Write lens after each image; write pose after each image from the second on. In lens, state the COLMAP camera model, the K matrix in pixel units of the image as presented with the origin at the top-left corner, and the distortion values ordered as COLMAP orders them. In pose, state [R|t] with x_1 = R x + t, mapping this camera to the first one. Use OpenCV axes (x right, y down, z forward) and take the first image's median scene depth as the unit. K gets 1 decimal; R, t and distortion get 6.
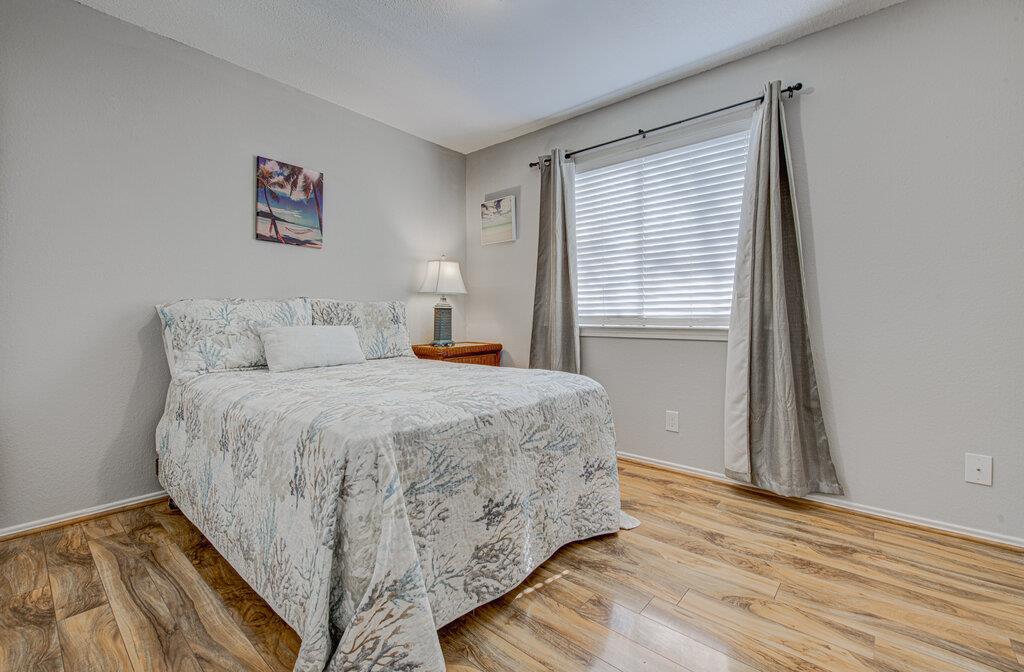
lens RADIAL K [[444.3, 0, 512.0], [0, 444.3, 336.0], [0, 0, 1]] dist [-0.003006, -0.000438]
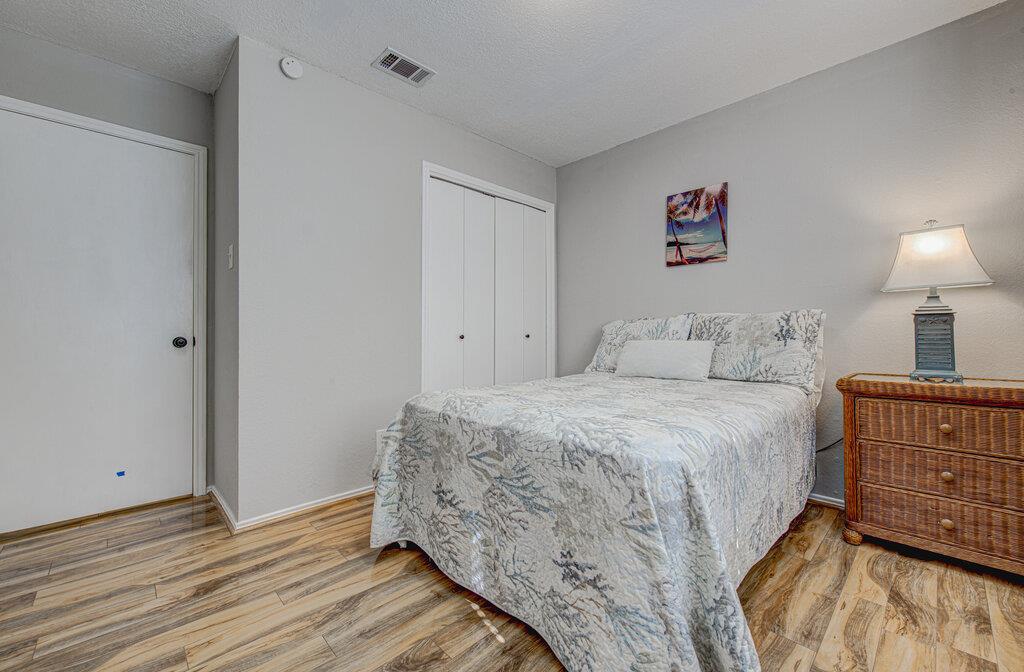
lens RADIAL K [[419.5, 0, 512.0], [0, 419.5, 336.0], [0, 0, 1]] dist [0.002129, 0.000321]
pose [[-0.116158, 0.008009, -0.993198, 0.593818], [-0.032052, 0.999416, 0.011807, -0.032074], [0.992713, 0.033205, -0.115834, 0.727716]]
